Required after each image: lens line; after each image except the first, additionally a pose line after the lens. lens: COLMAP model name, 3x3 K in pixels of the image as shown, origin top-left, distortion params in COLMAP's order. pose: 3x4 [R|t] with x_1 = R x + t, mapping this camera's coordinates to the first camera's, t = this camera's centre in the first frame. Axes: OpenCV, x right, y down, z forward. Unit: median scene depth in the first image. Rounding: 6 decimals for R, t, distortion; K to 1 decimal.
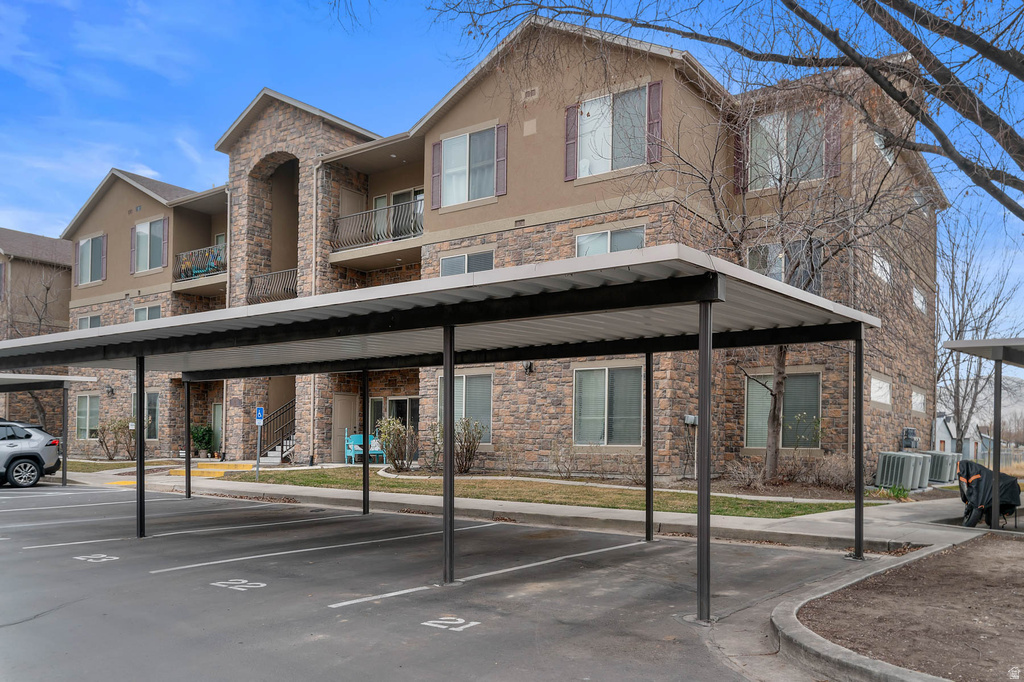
lens RADIAL K [[798.7, 0, 514.0], [0, 798.7, 339.4], [0, 0, 1]] dist [0.010239, -0.007267]
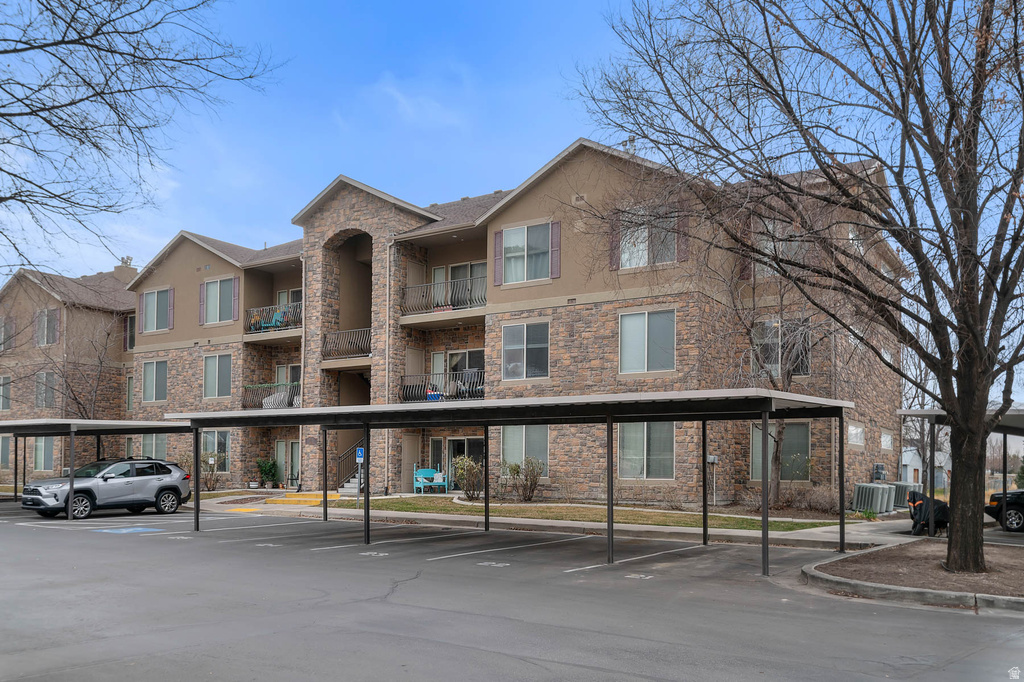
lens RADIAL K [[822.5, 0, 510.1], [0, 822.5, 343.1], [0, 0, 1]] dist [0.007902, 0.004347]
pose [[0.999513, 0.002963, 0.031058, -0.123678], [-0.002194, 0.999691, -0.024743, -0.045276], [-0.031122, 0.024663, 0.999211, -0.276021]]
